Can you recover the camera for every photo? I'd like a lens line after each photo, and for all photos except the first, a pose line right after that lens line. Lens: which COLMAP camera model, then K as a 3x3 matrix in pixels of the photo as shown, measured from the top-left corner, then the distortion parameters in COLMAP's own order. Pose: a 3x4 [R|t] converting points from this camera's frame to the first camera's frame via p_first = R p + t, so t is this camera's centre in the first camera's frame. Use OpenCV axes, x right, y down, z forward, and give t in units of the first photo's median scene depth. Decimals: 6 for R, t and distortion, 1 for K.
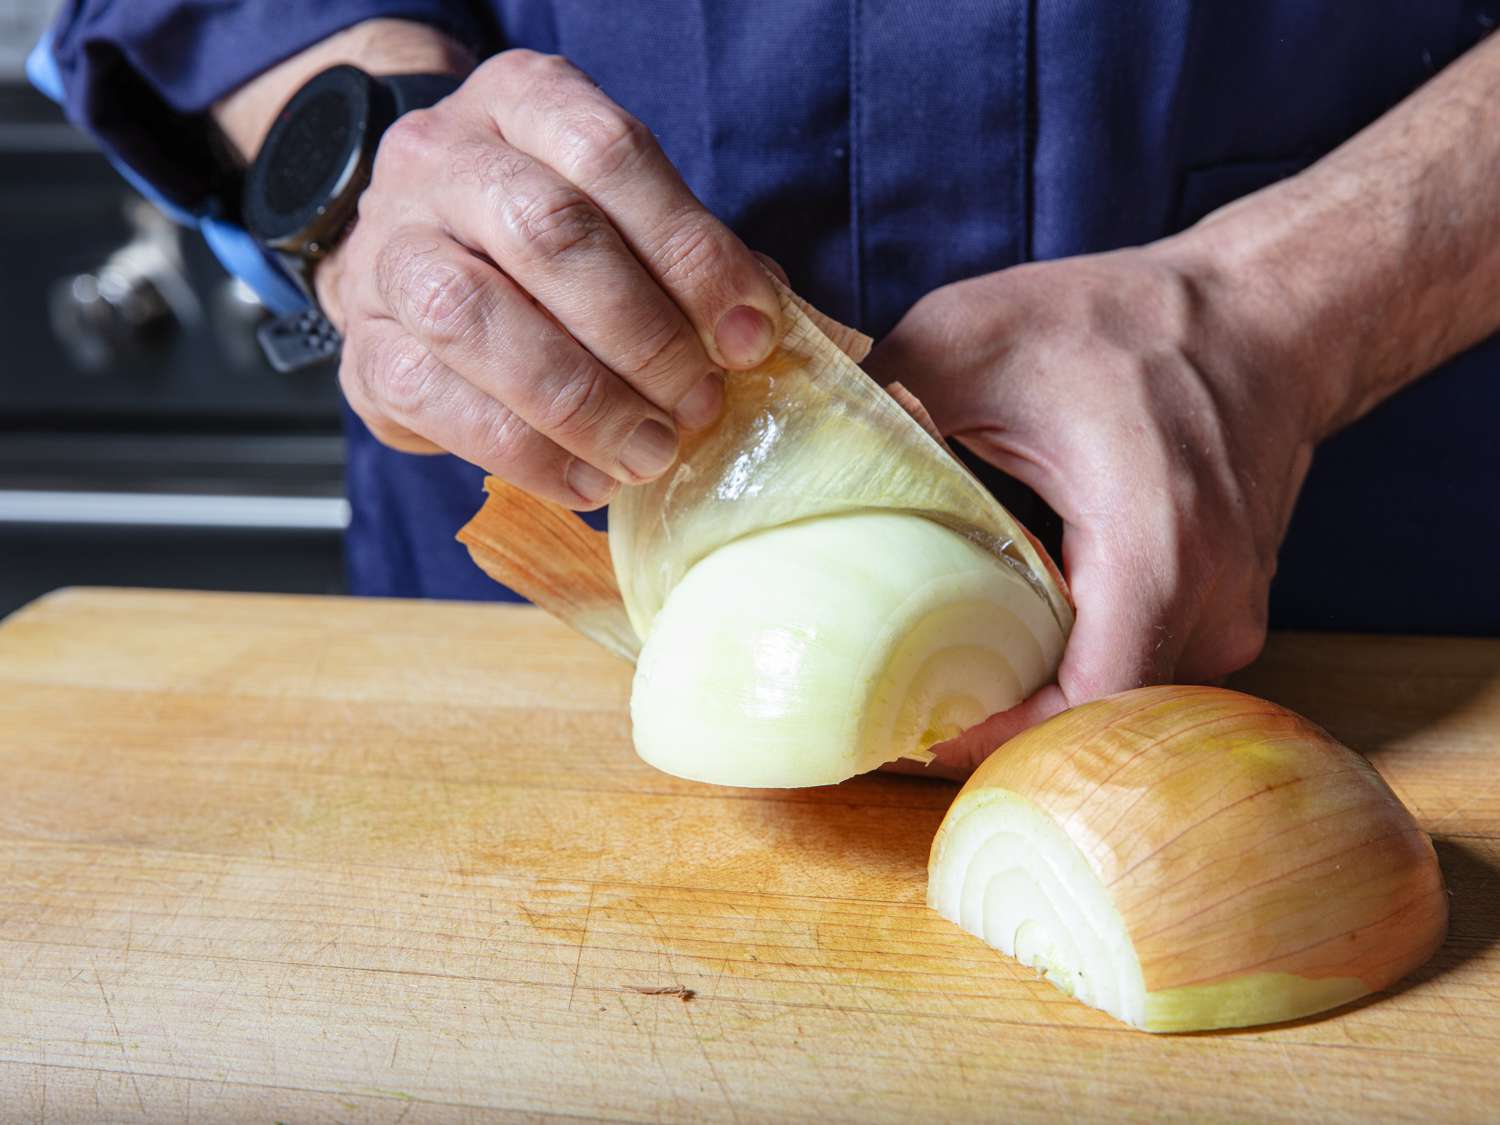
lens RADIAL K [[2827.2, 0, 751.6], [0, 2827.2, 559.1], [0, 0, 1]] dist [0.024163, 0.000000]
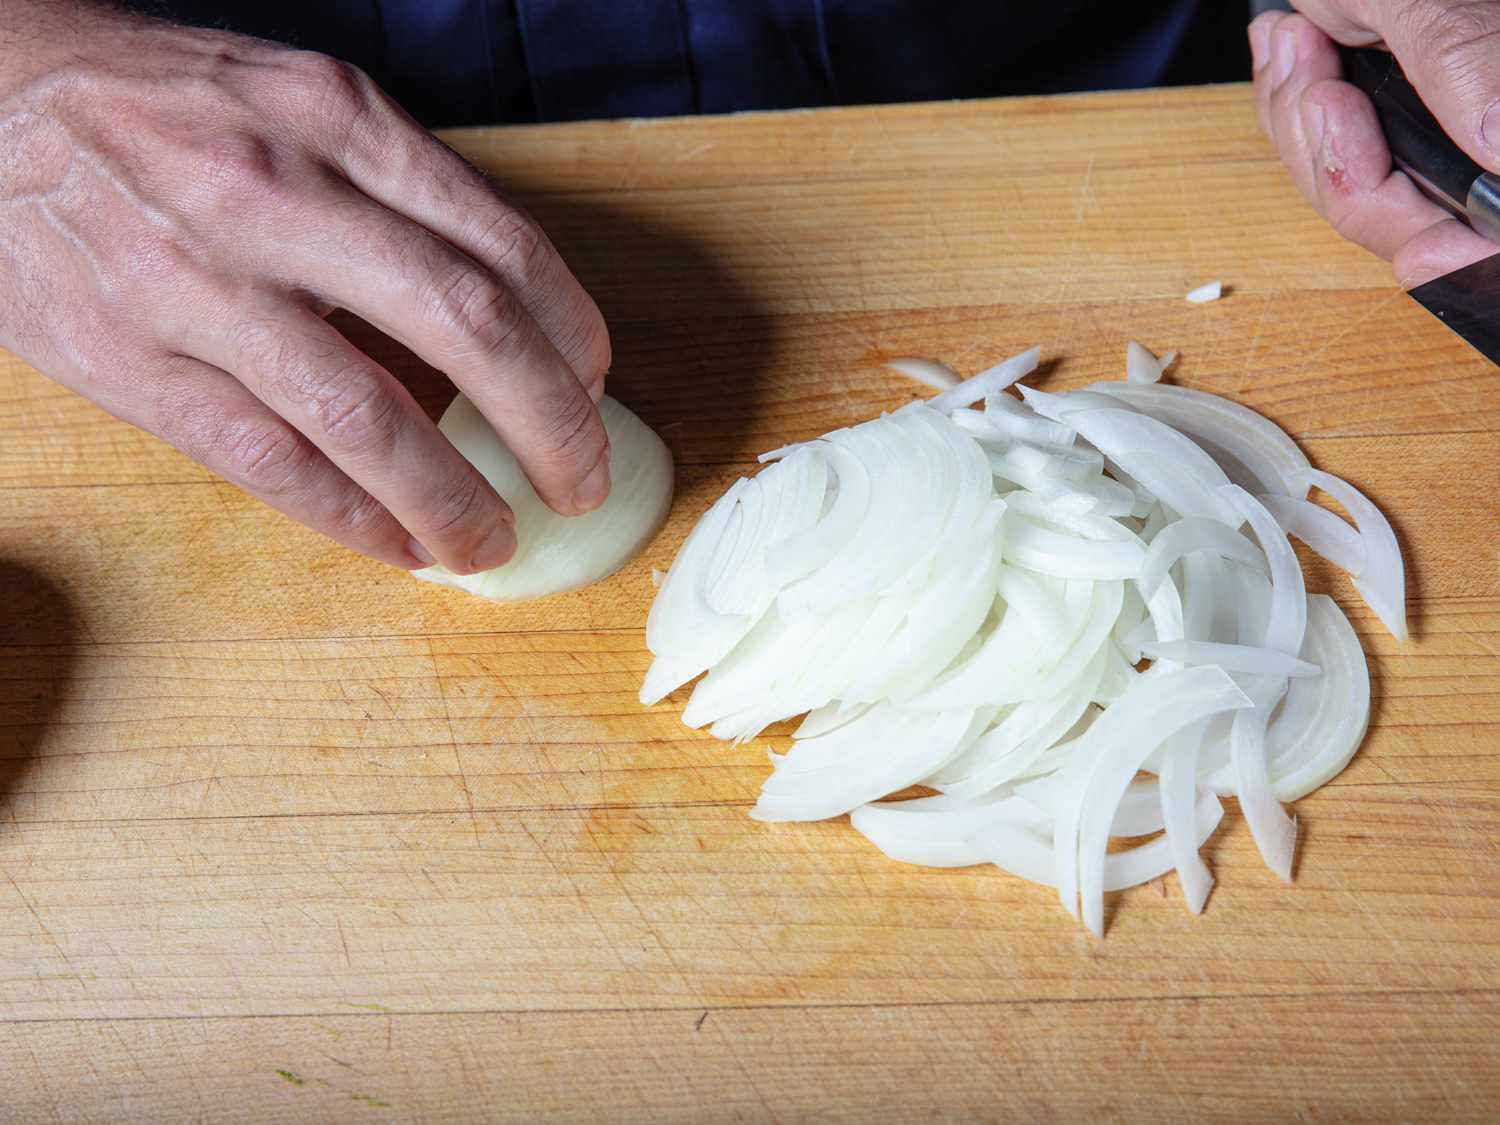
lens RADIAL K [[2827.2, 0, 758.4], [0, 2827.2, 562.0], [0, 0, 1]] dist [0.024163, 0.000000]
pose [[0.963999, -0.189558, 0.186476, -0.136224], [0.085508, 0.885027, 0.457619, -0.404048], [-0.251782, -0.425199, 0.869374, 0.073602]]
